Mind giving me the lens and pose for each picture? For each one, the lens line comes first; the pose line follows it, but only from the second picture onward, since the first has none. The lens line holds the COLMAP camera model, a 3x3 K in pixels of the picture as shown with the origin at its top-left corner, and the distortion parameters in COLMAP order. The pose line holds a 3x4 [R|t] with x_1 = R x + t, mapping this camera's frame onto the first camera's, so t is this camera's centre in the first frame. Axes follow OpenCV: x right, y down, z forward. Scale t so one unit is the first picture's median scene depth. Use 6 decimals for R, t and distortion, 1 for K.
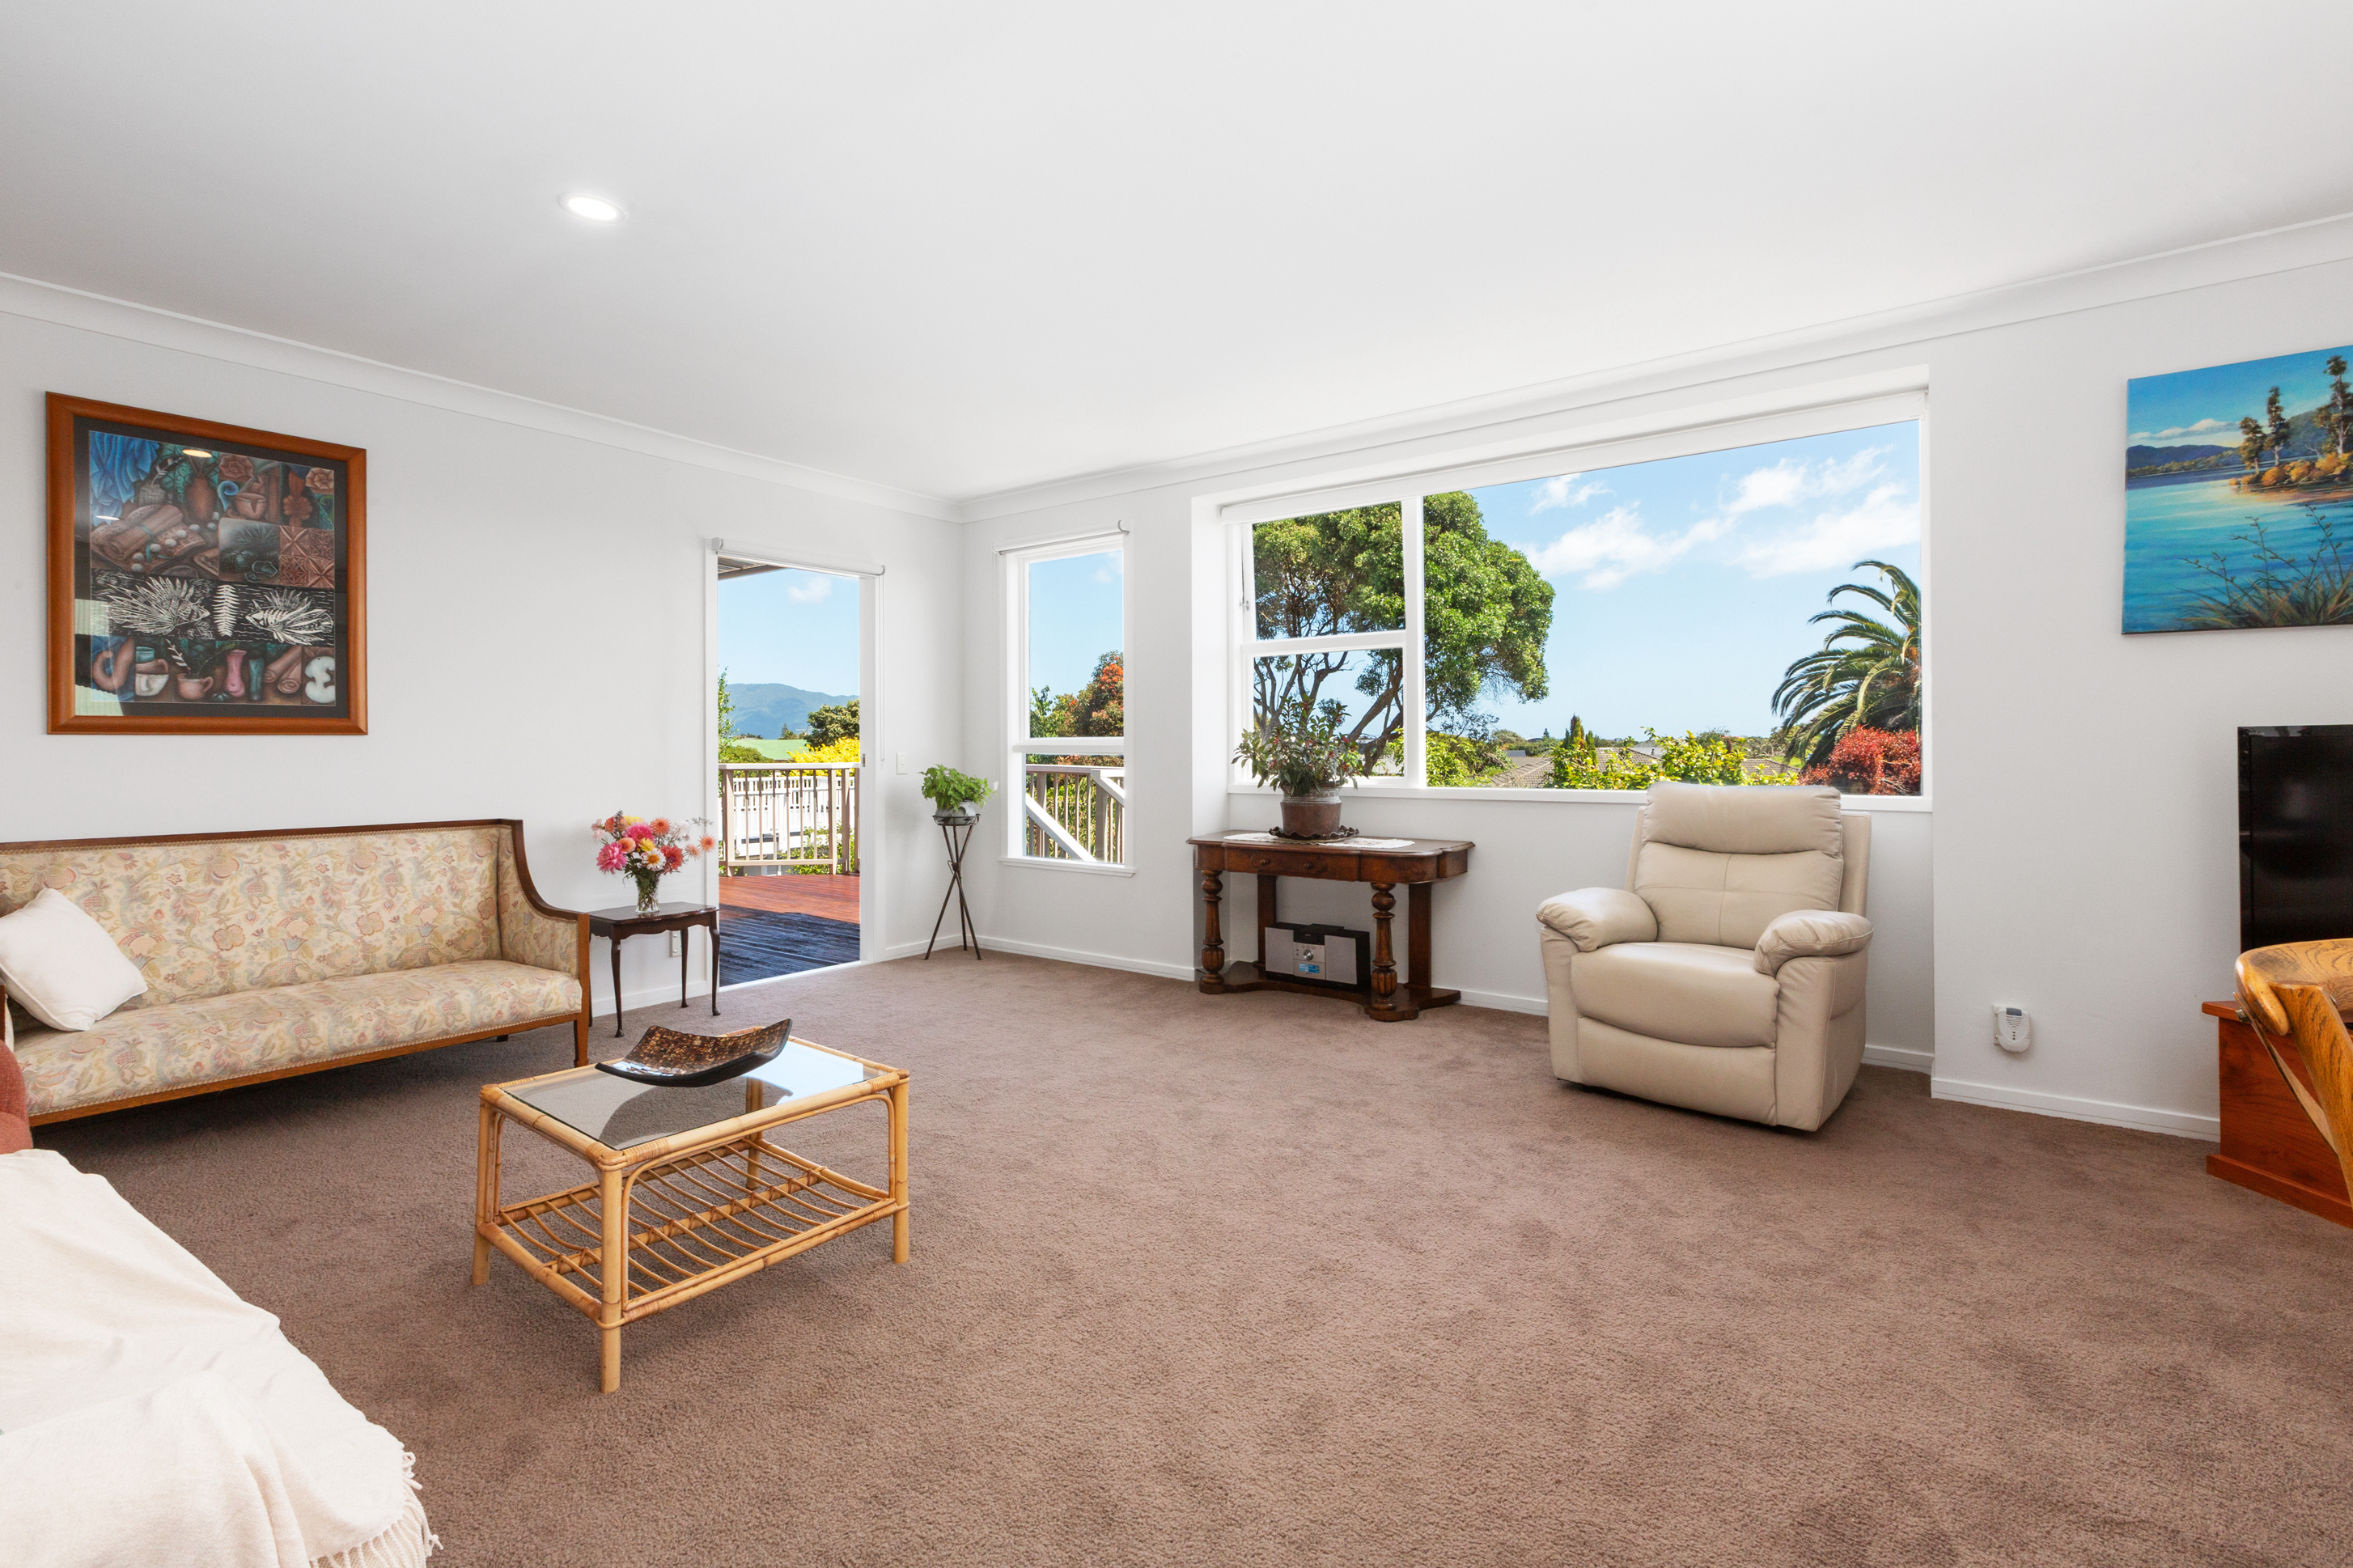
lens RADIAL K [[1064.6, 0, 1225.1], [0, 1064.6, 736.2], [0, 0, 1]] dist [-0.000494, 0.000178]
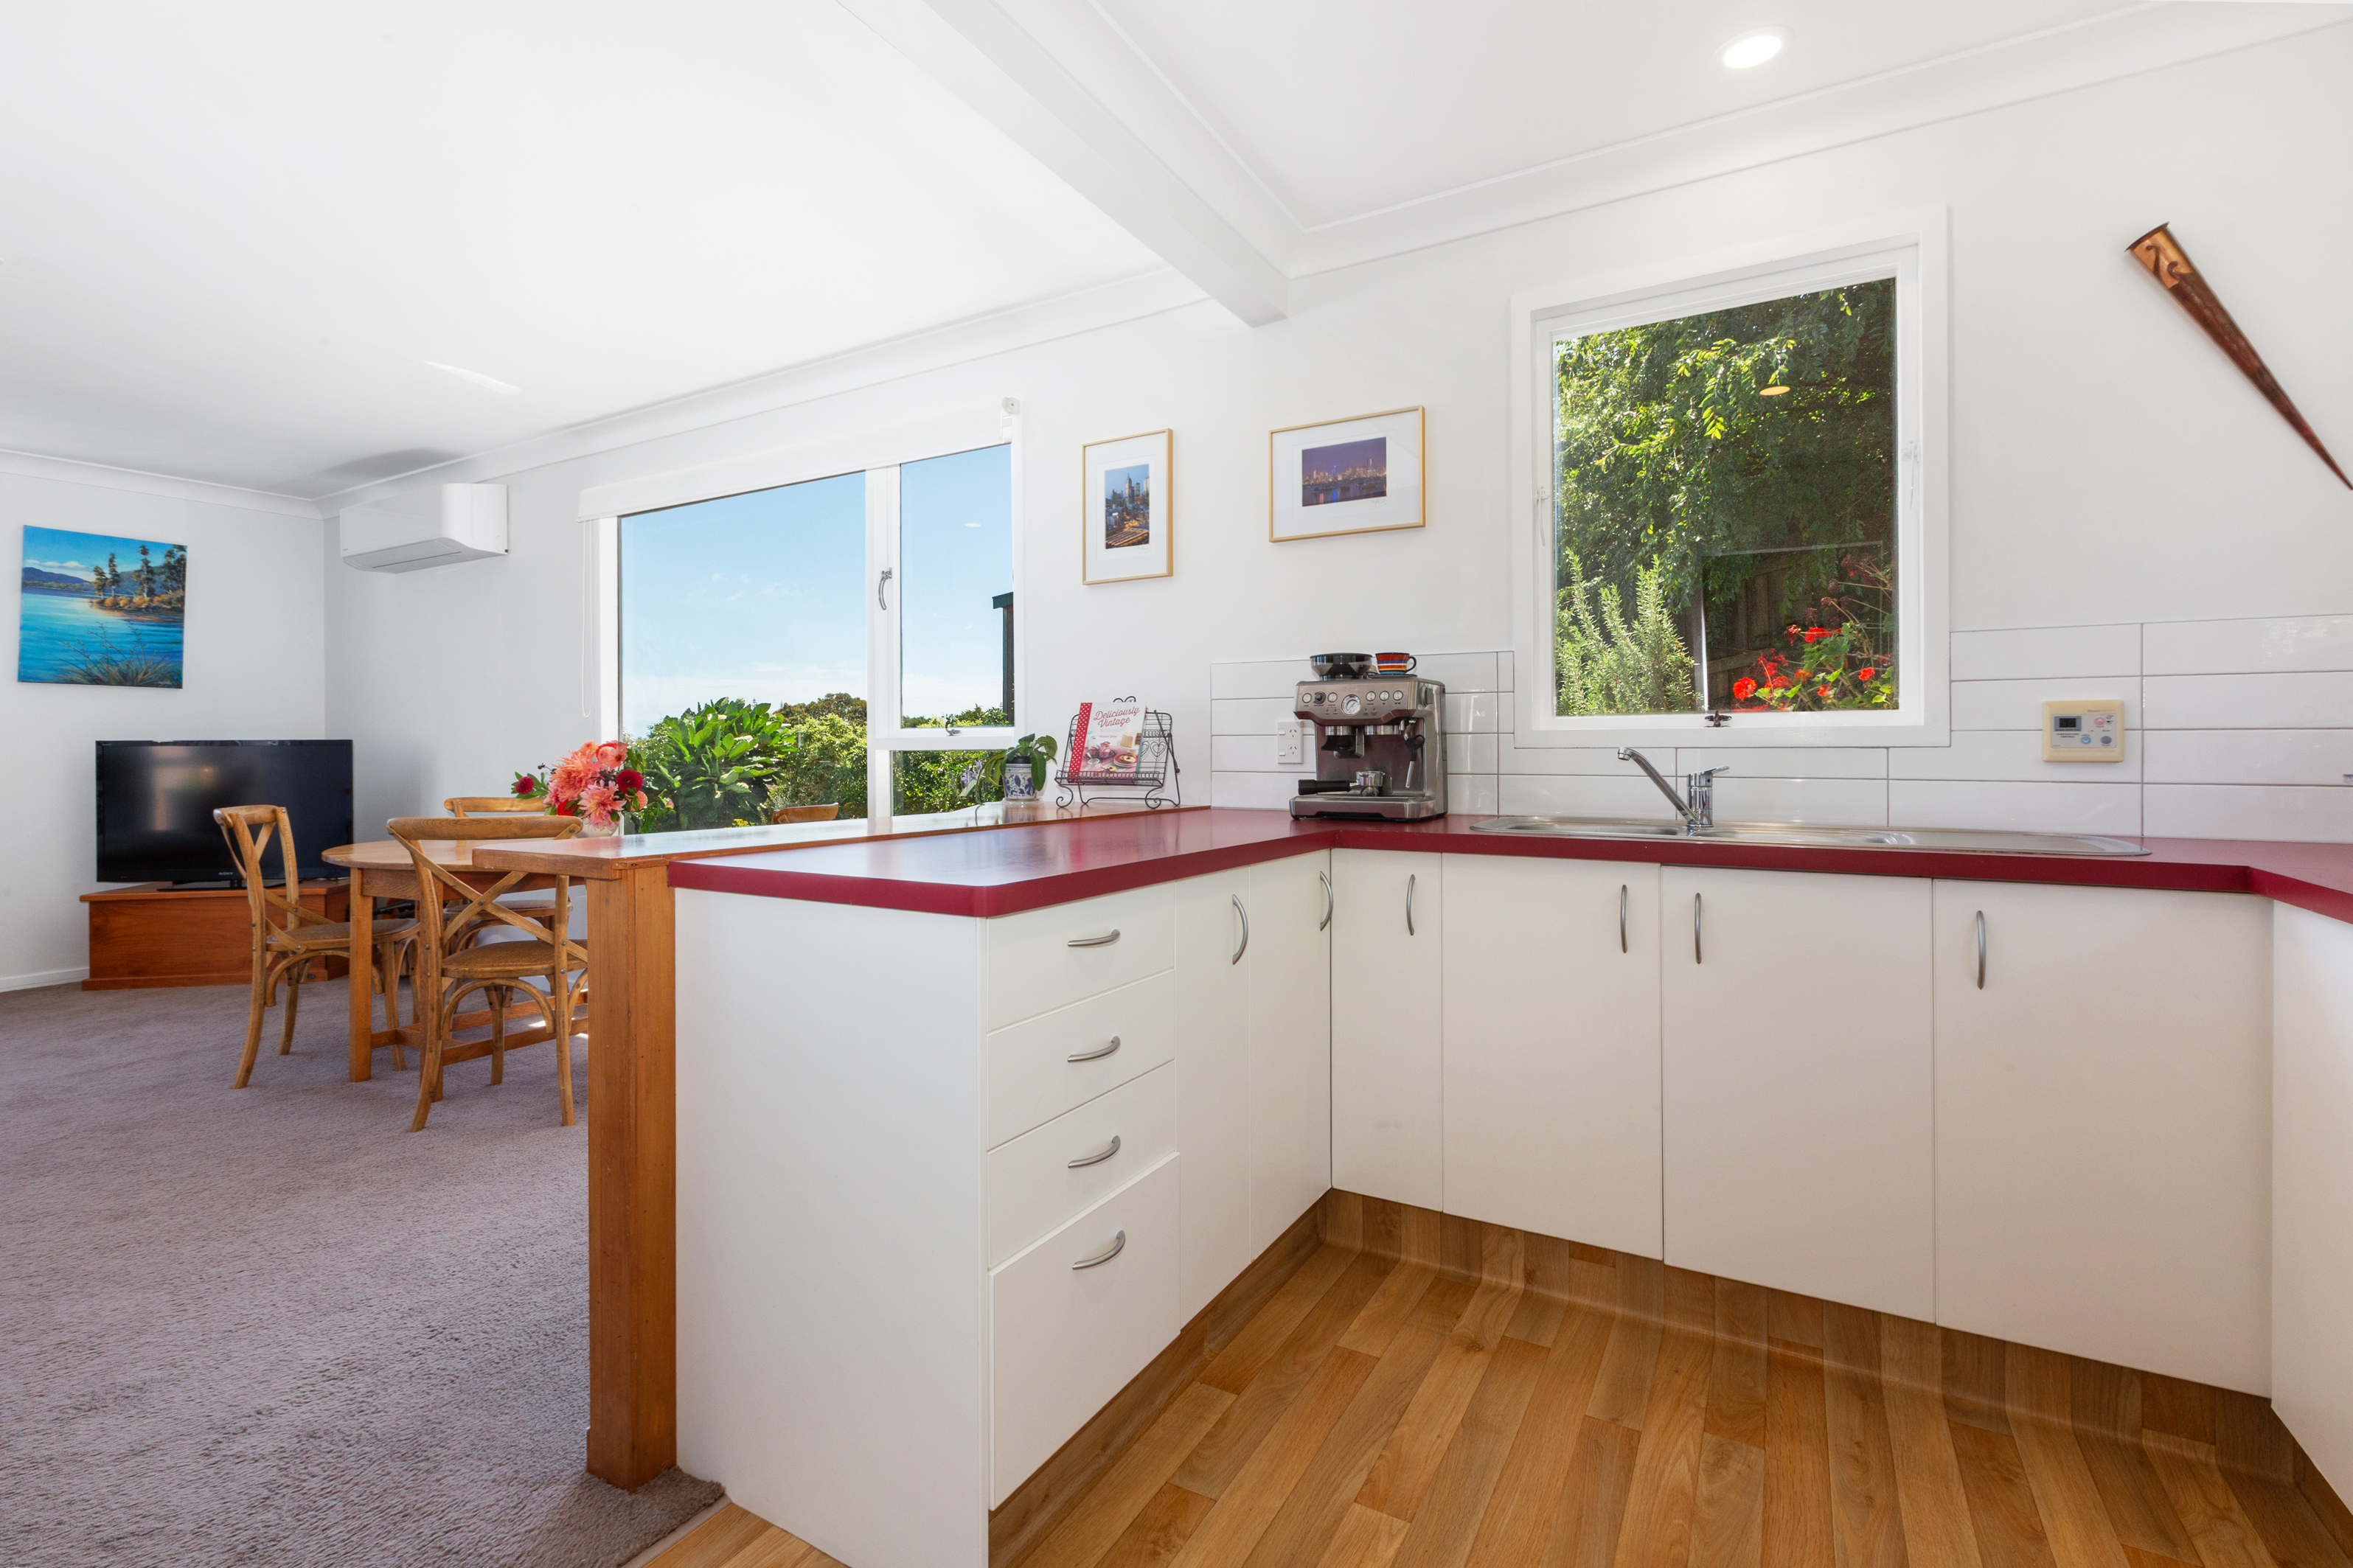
lens RADIAL K [[1064.5, 0, 1177.9], [0, 1064.5, 762.8], [0, 0, 1]] dist [-0.000494, 0.000178]
pose [[-0.118639, -0.003791, 0.992930, -1.023229], [-0.003403, 0.999988, 0.003411, 0.016792], [-0.992932, -0.002974, -0.118651, -0.584532]]
